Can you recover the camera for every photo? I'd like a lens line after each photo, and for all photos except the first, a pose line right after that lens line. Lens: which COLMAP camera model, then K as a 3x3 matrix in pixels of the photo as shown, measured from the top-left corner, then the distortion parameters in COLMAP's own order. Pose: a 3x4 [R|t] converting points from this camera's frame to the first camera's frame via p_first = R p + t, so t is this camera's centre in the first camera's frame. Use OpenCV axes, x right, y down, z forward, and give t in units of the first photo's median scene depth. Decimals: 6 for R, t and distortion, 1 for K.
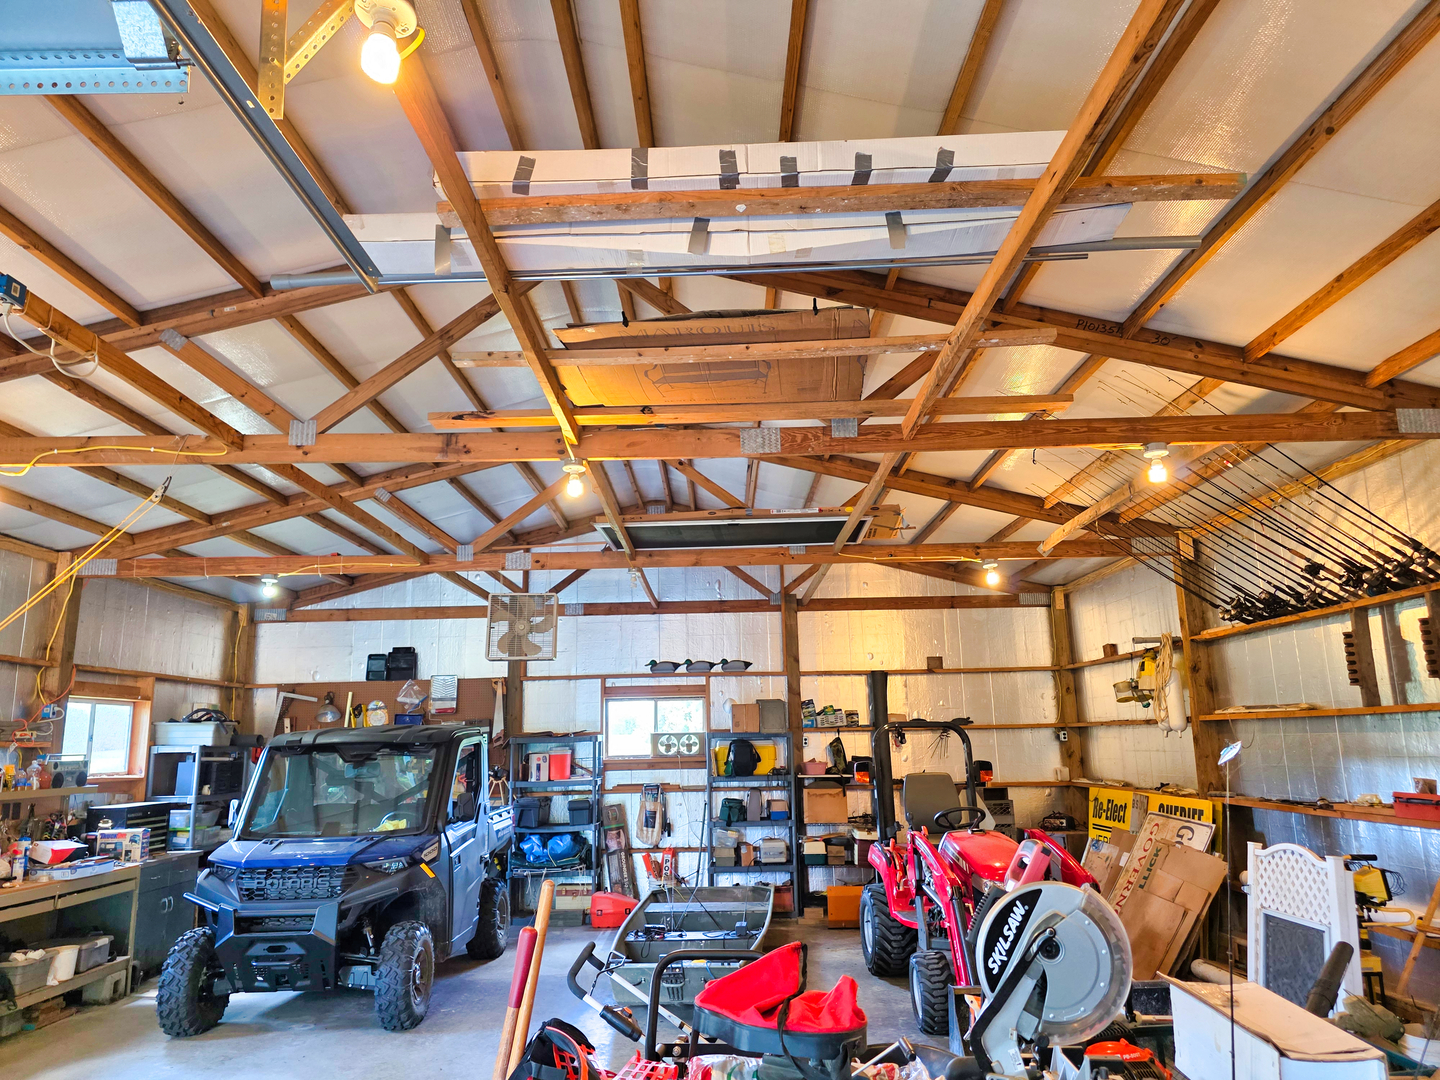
lens RADIAL K [[970.5, 0, 723.3], [0, 970.5, 545.5], [0, 0, 1]] dist [0.085818, -0.097256]
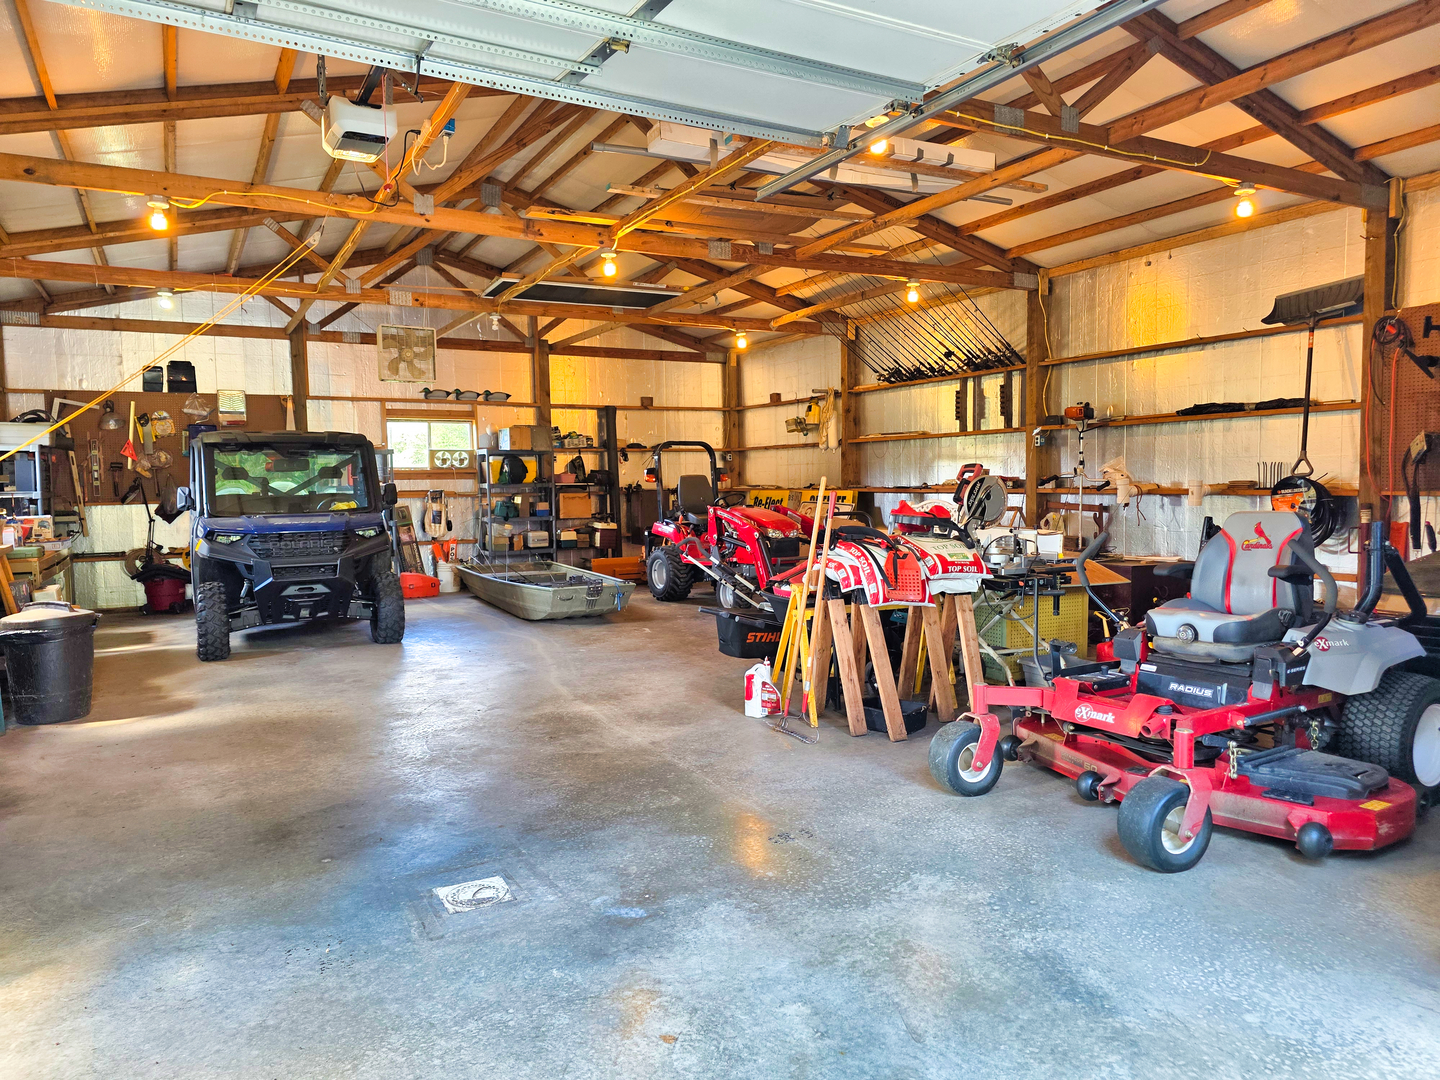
lens RADIAL K [[970.5, 0, 723.3], [0, 970.5, 545.5], [0, 0, 1]] dist [0.085818, -0.097256]
pose [[0.876754, -0.026439, 0.480212, -0.340580], [-0.097824, 0.967811, 0.231888, -0.006314], [-0.470885, -0.250285, 0.845946, -0.214183]]
